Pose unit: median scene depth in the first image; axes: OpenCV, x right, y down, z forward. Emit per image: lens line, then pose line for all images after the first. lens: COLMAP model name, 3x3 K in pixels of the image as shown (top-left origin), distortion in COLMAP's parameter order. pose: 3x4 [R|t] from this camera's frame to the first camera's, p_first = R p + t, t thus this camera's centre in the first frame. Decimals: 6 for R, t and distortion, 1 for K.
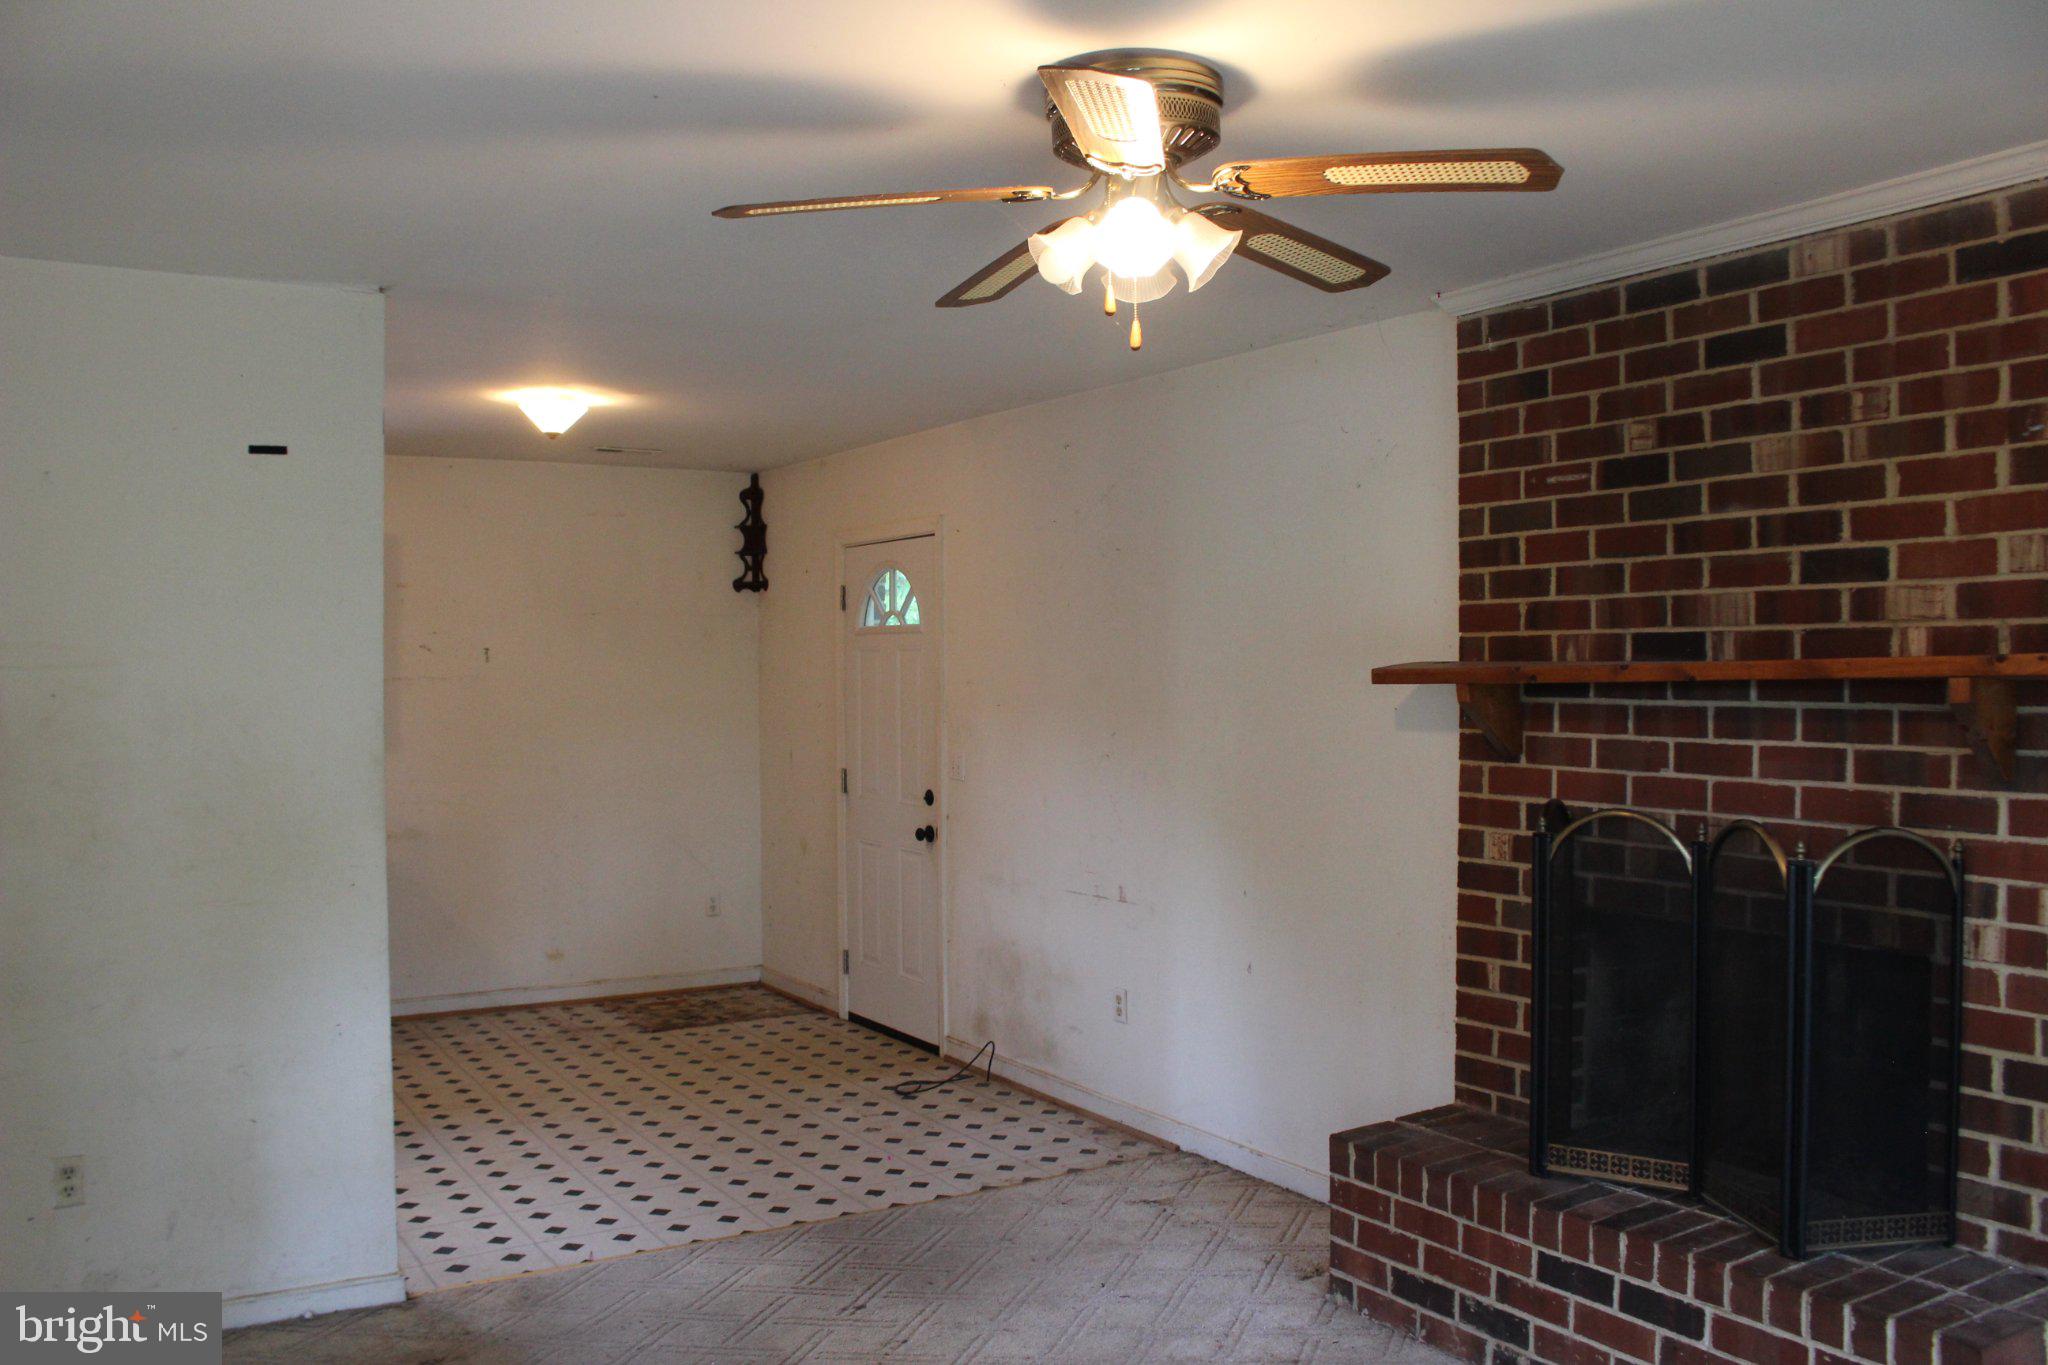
lens RADIAL K [[1717.8, 0, 993.3], [0, 1717.8, 672.4], [0, 0, 1]] dist [-0.155544, 0.131814]
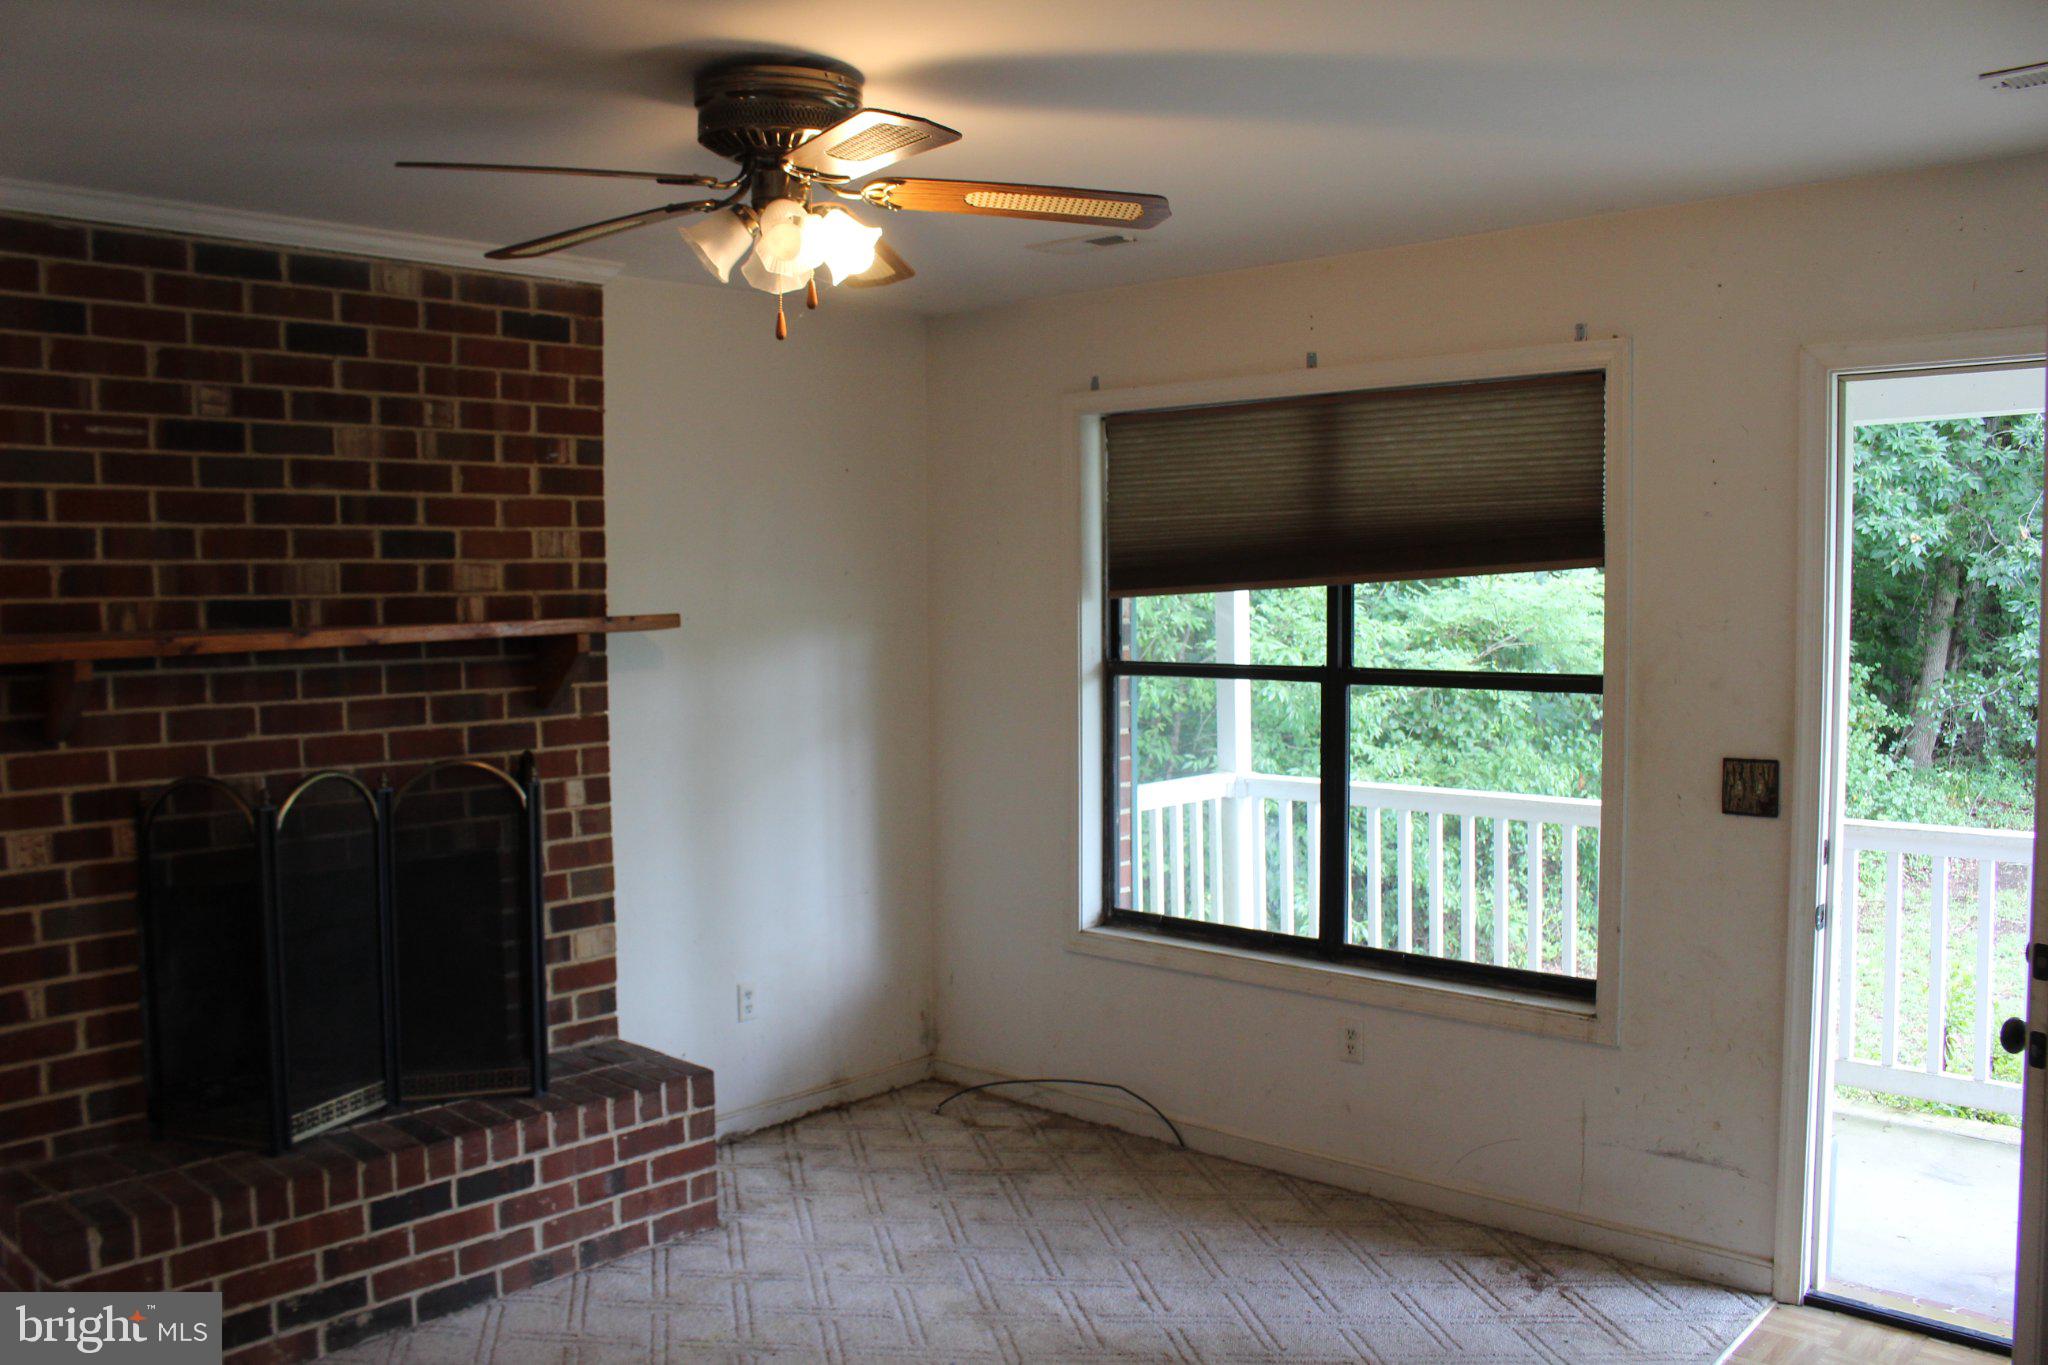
lens RADIAL K [[1717.8, 0, 993.3], [0, 1717.8, 672.4], [0, 0, 1]] dist [-0.155544, 0.131814]
pose [[-0.280000, -0.042434, 0.959062, -0.758372], [0.013239, 0.998757, 0.048055, -0.024438], [-0.959909, 0.026153, -0.279090, 0.917038]]
